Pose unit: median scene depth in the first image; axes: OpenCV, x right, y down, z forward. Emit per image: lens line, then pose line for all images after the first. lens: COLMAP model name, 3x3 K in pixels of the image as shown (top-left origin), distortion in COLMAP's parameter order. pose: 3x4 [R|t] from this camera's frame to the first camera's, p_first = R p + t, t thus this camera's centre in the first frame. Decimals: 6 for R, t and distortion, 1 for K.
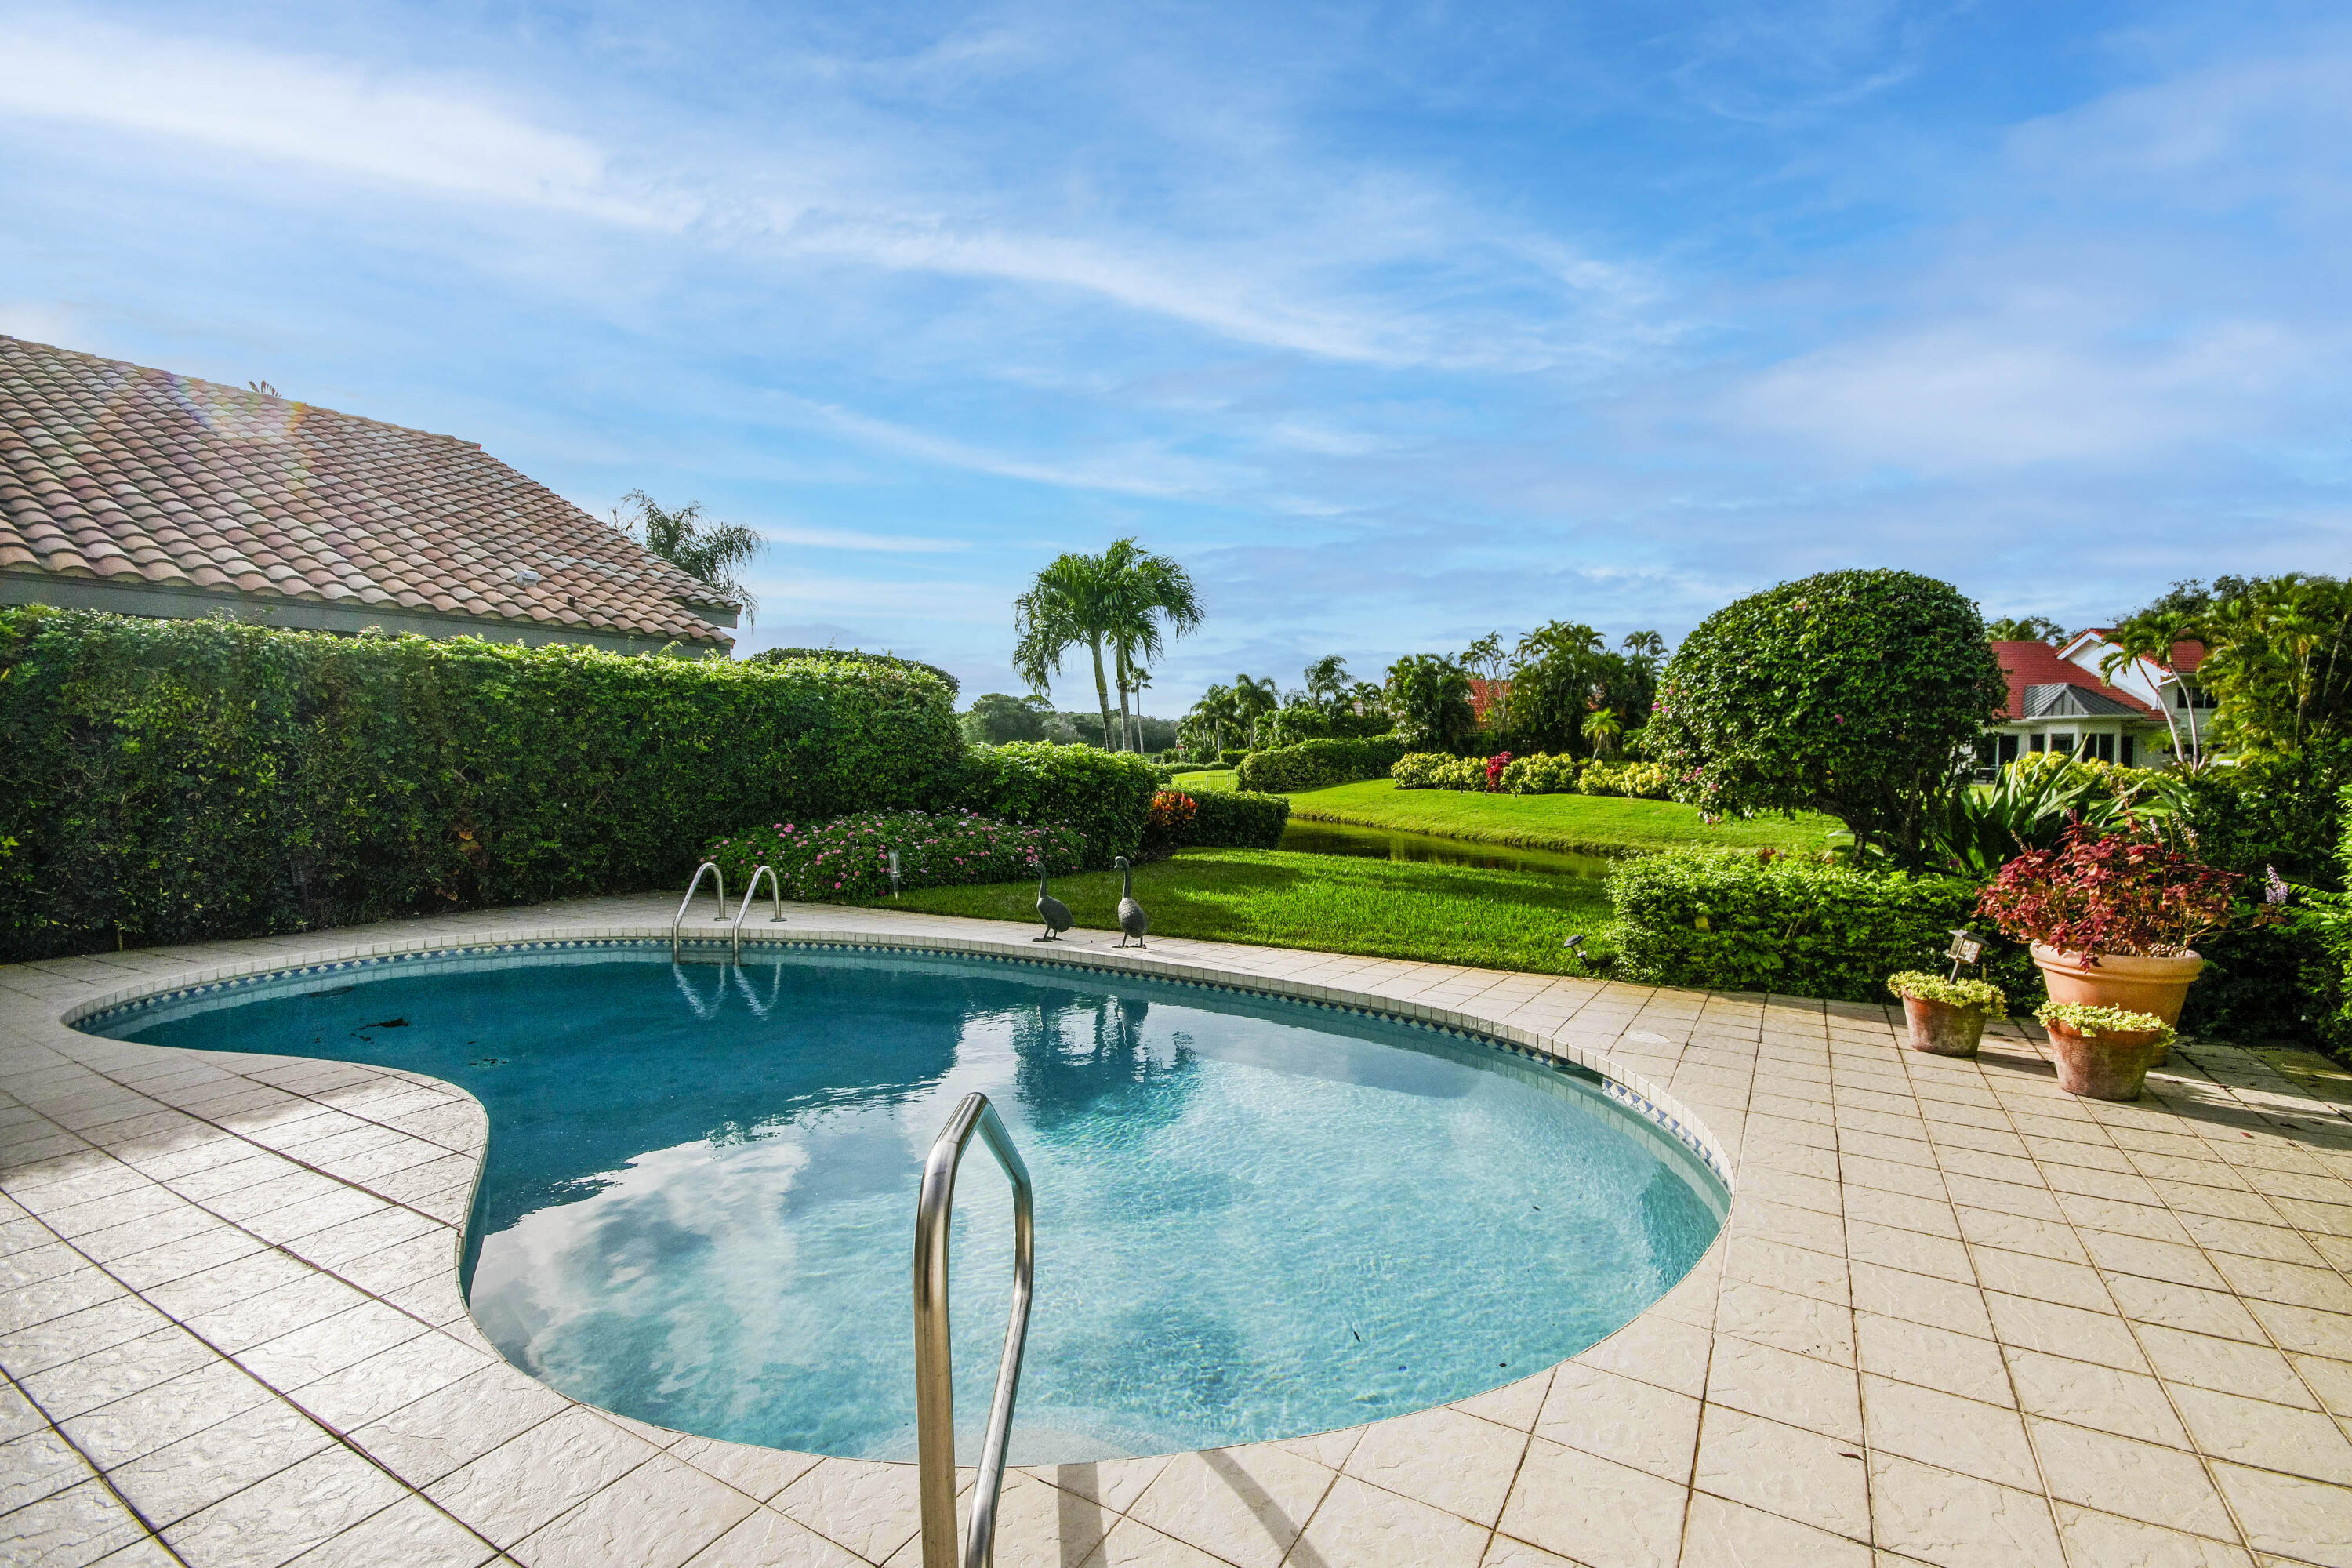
lens RADIAL K [[1051.9, 0, 1239.6], [0, 1051.9, 750.7], [0, 0, 1]] dist [0.003624, -0.001994]
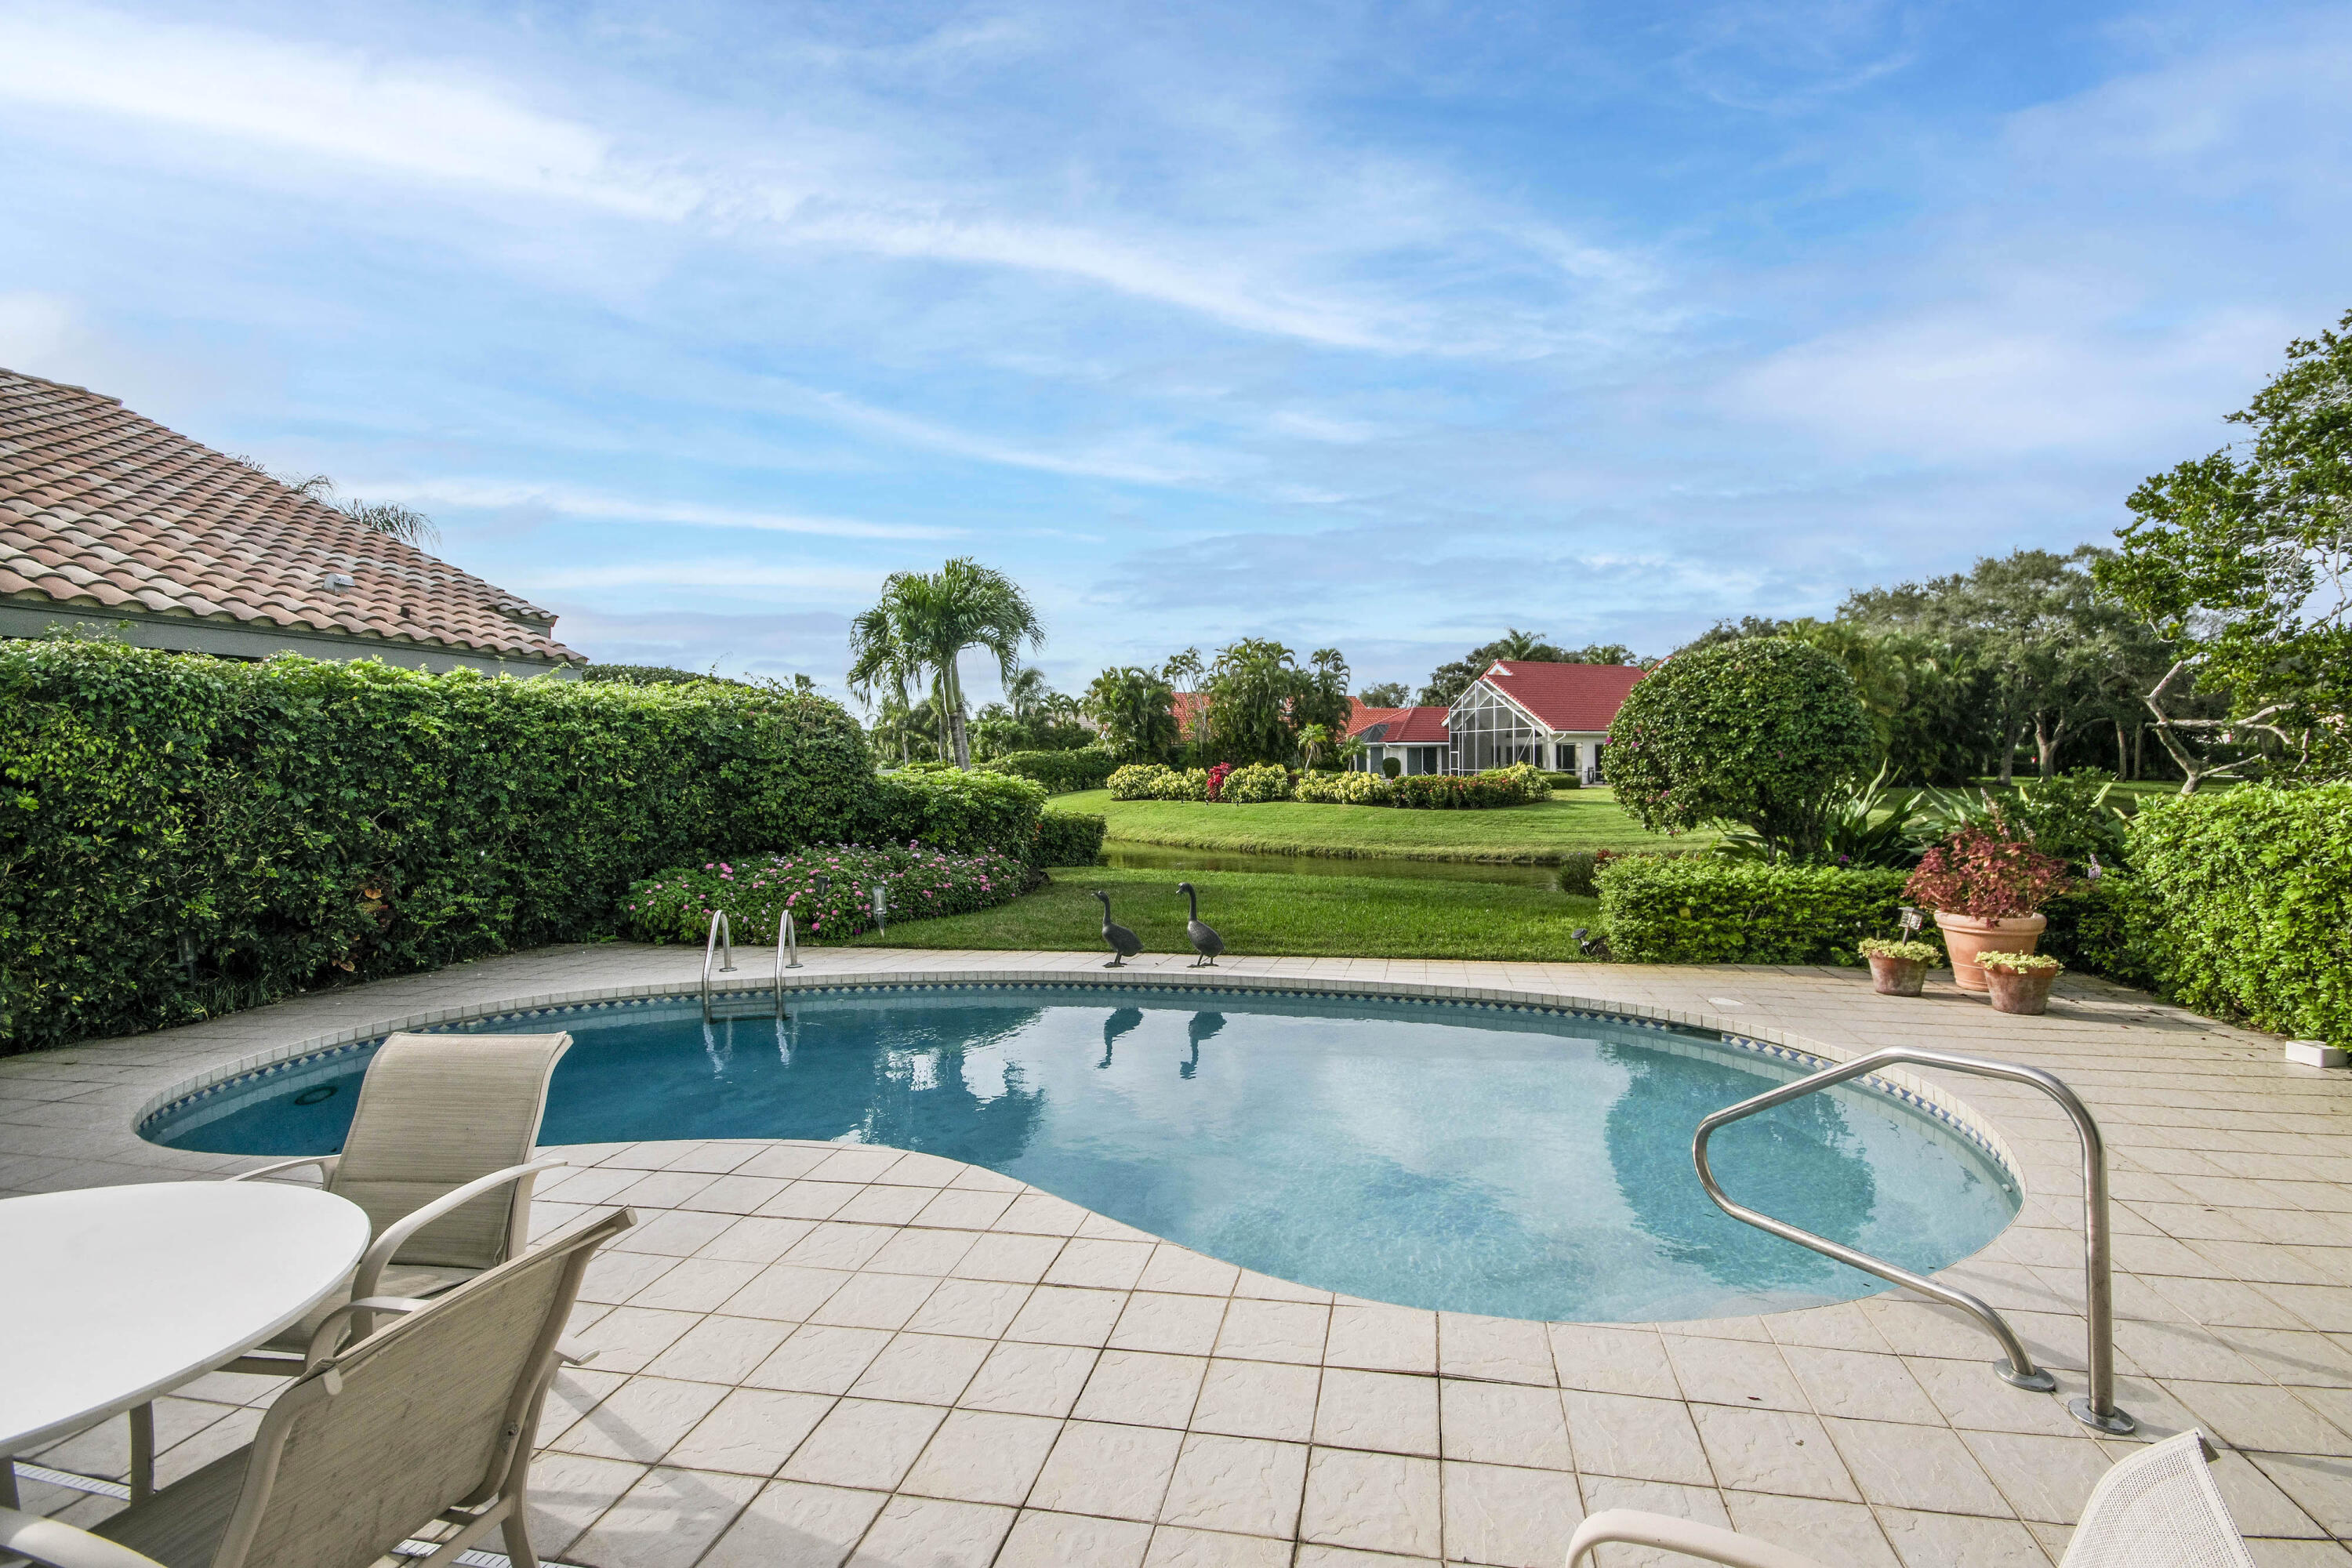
lens RADIAL K [[1051.9, 0, 1242.2], [0, 1051.9, 726.5], [0, 0, 1]] dist [0.003624, -0.001994]
pose [[0.948738, -0.001155, 0.316061, -0.276583], [0.011056, 0.999503, -0.029535, -0.018067], [-0.315870, 0.031516, 0.948279, -0.030369]]
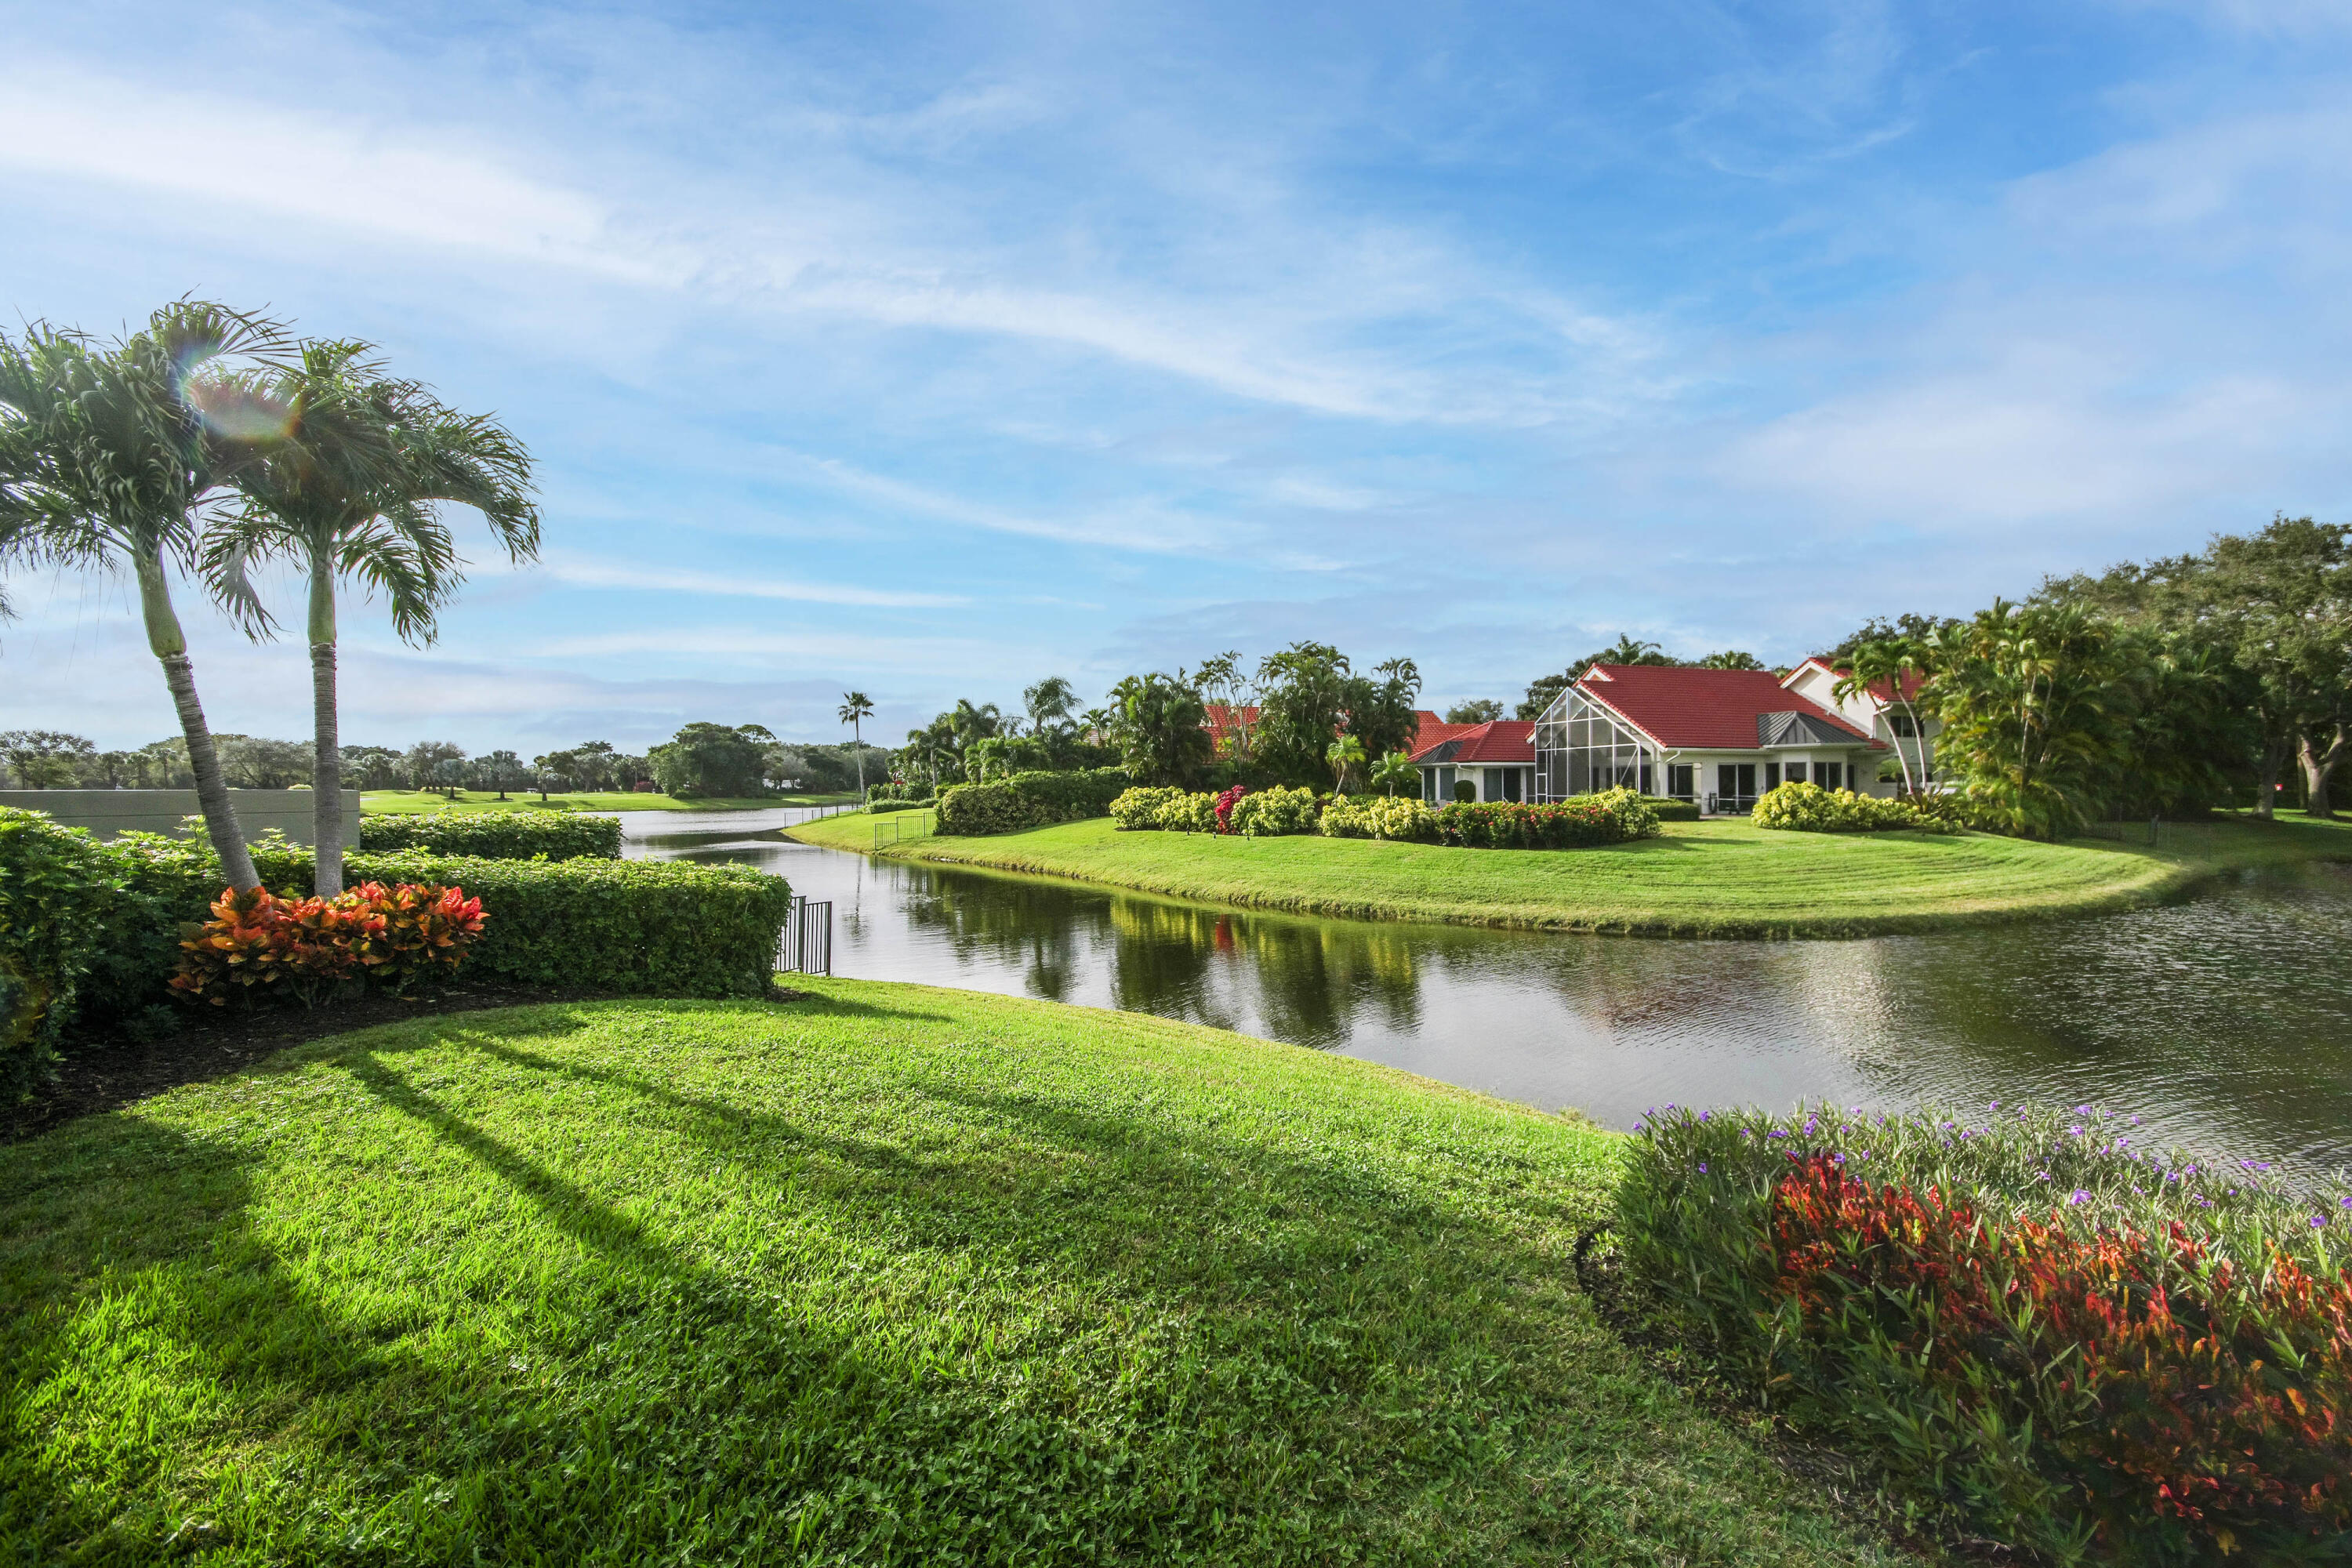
lens RADIAL K [[1051.9, 0, 1240.1], [0, 1051.9, 765.7], [0, 0, 1]] dist [0.003624, -0.001994]
pose [[0.975208, -0.003441, 0.221264, 0.292277], [0.007193, 0.999844, -0.016157, -0.004988], [-0.221174, 0.017348, 0.975080, 0.760804]]
